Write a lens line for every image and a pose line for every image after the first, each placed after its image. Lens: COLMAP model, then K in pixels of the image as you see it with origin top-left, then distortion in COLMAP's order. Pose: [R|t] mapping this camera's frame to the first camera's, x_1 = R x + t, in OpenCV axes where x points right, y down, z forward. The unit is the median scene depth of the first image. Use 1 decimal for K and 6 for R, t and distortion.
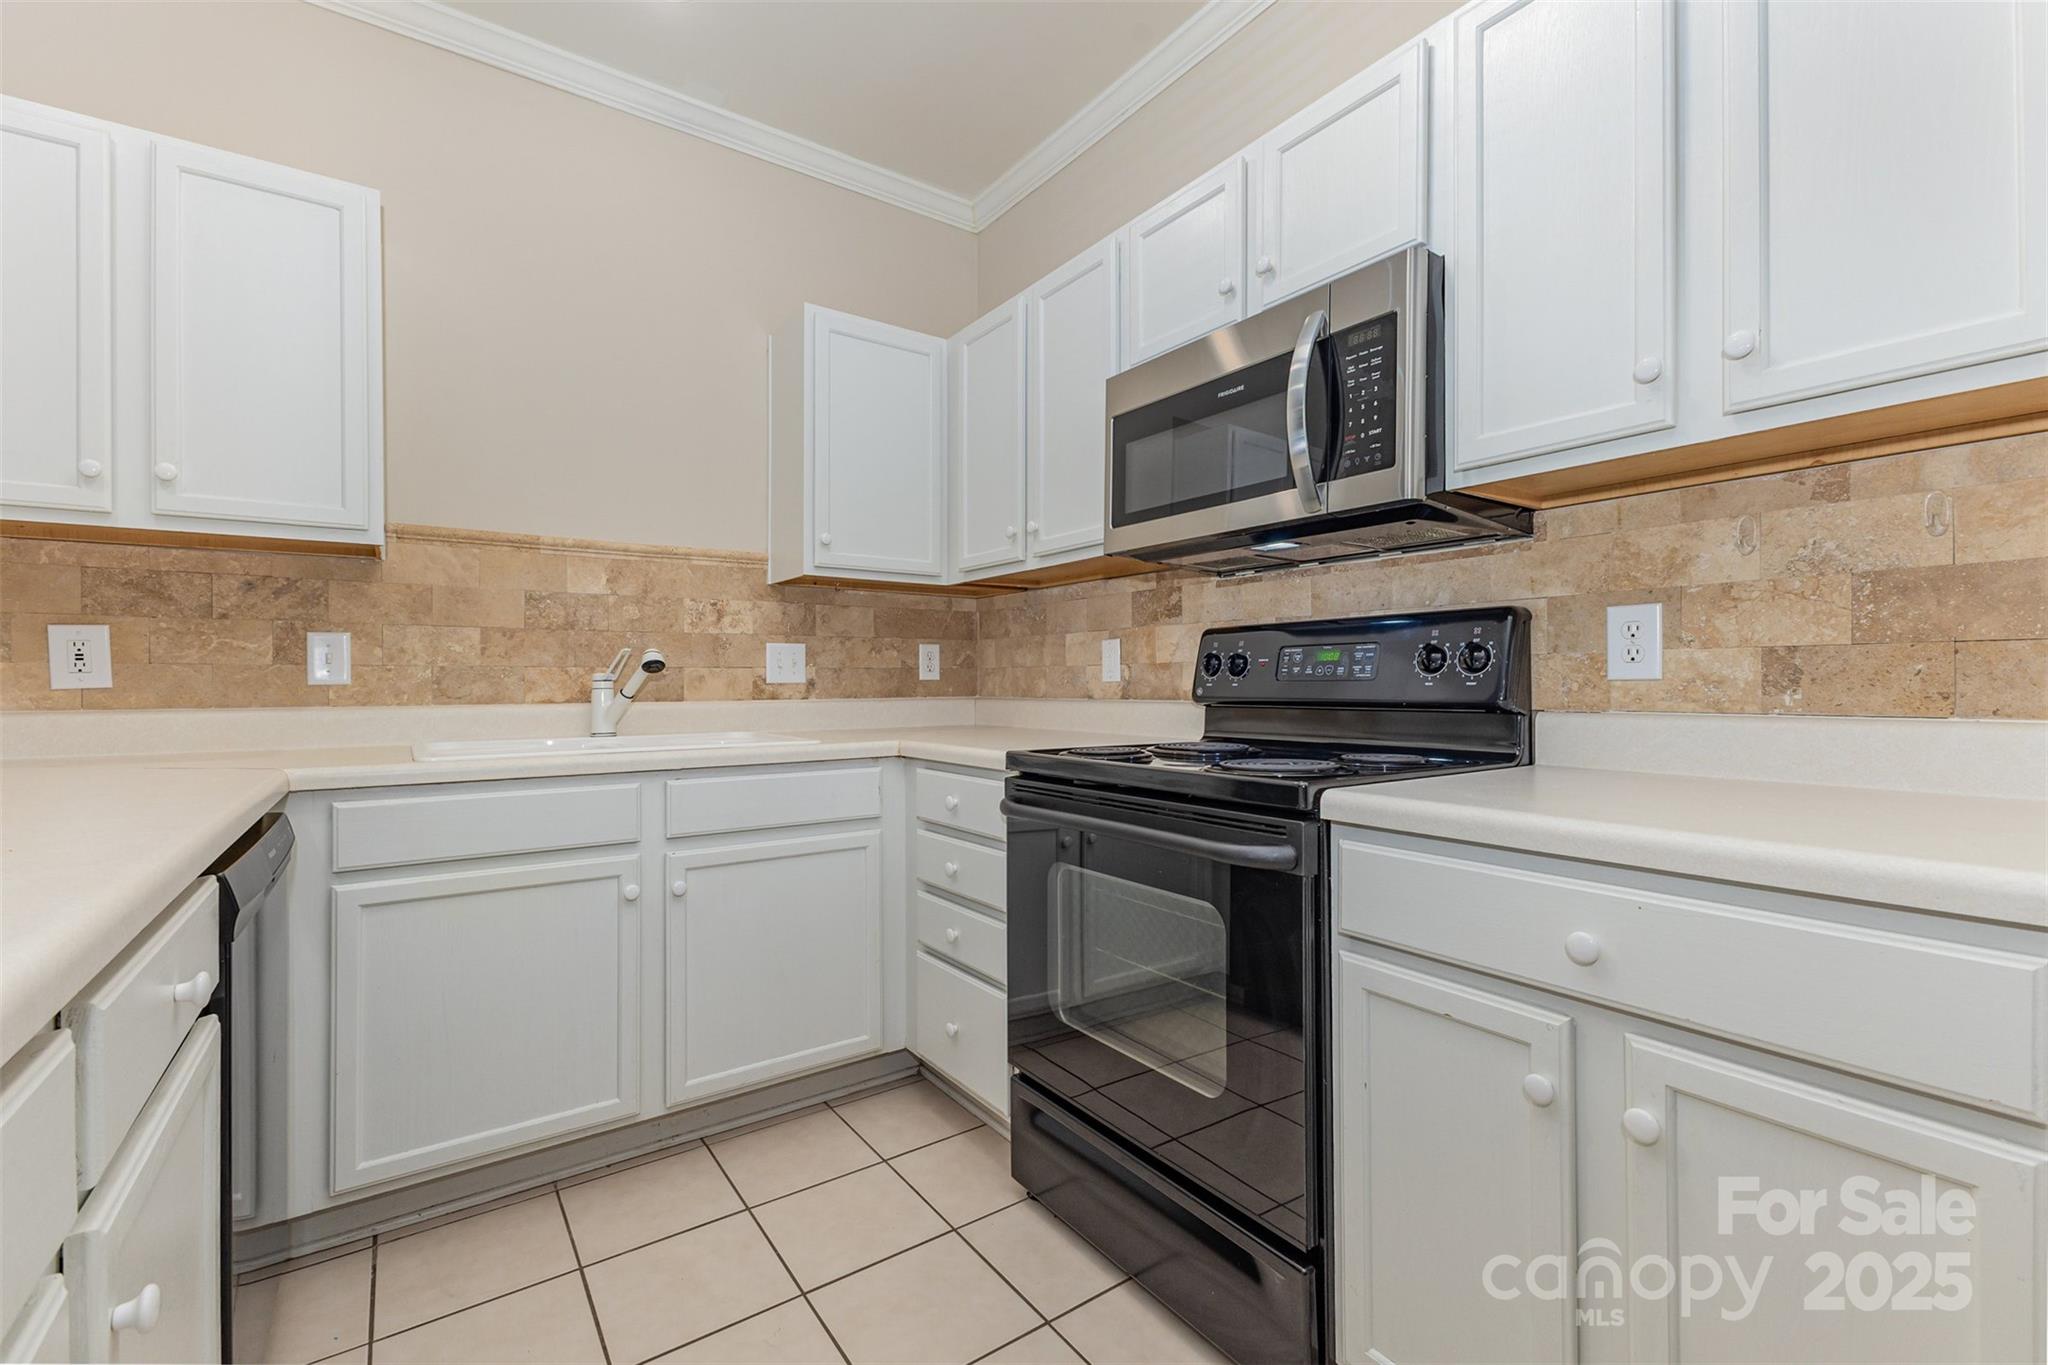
lens RADIAL K [[880.9, 0, 1023.9], [0, 880.9, 678.7], [0, 0, 1]] dist [0.006971, -0.001348]
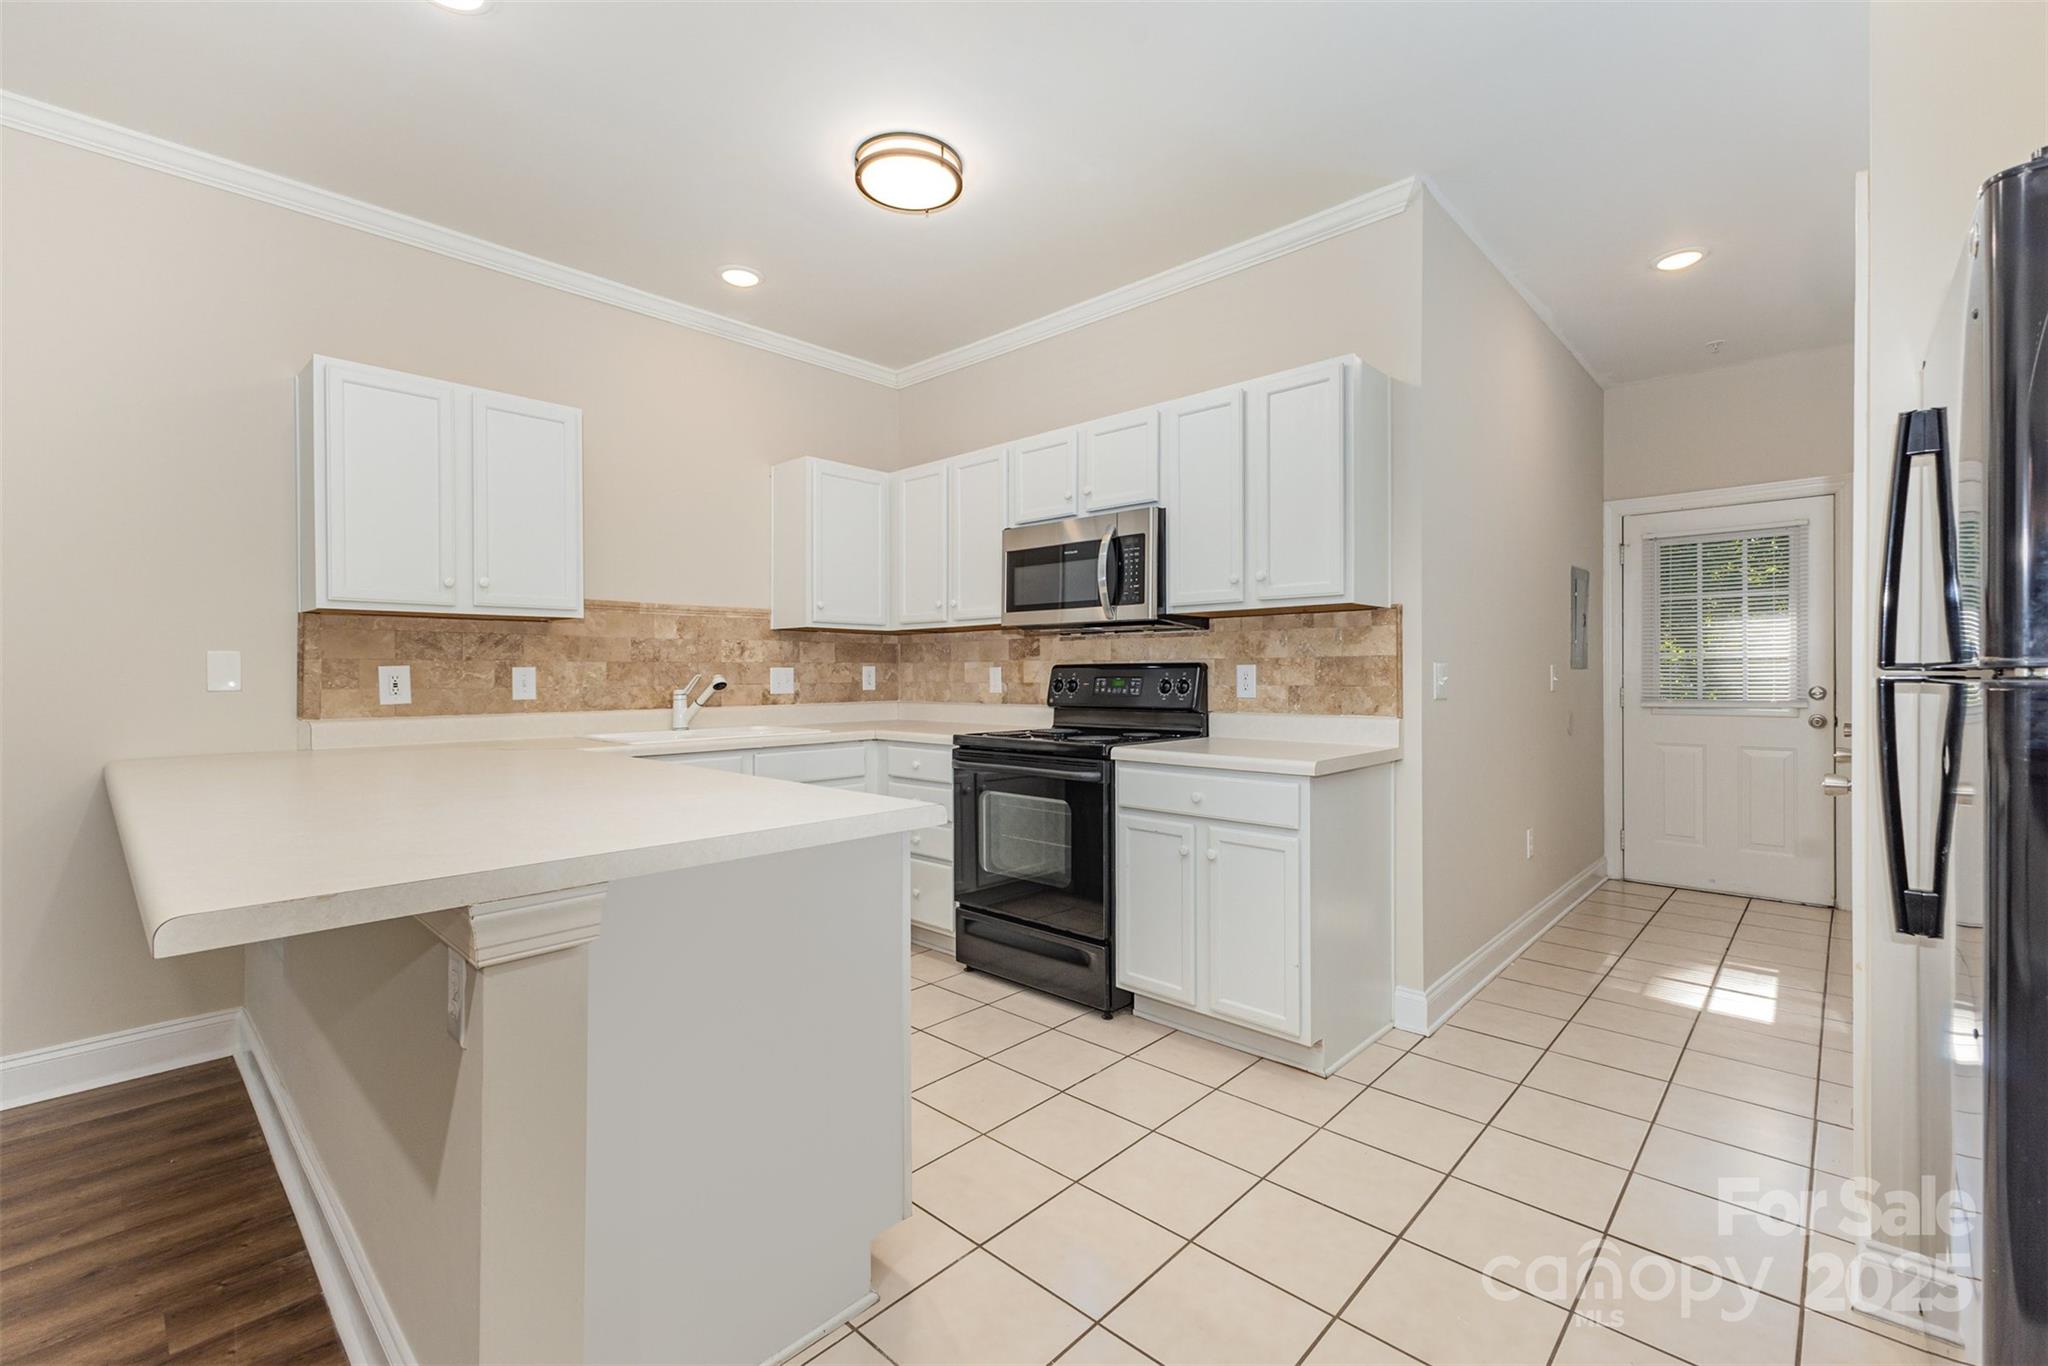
lens RADIAL K [[880.9, 0, 1023.0], [0, 880.9, 679.9], [0, 0, 1]] dist [0.006971, -0.001348]
pose [[0.979550, -0.001194, 0.201199, -0.247193], [-0.001236, 0.999928, 0.011951, -0.055334], [-0.201199, -0.011956, 0.979477, -0.844644]]
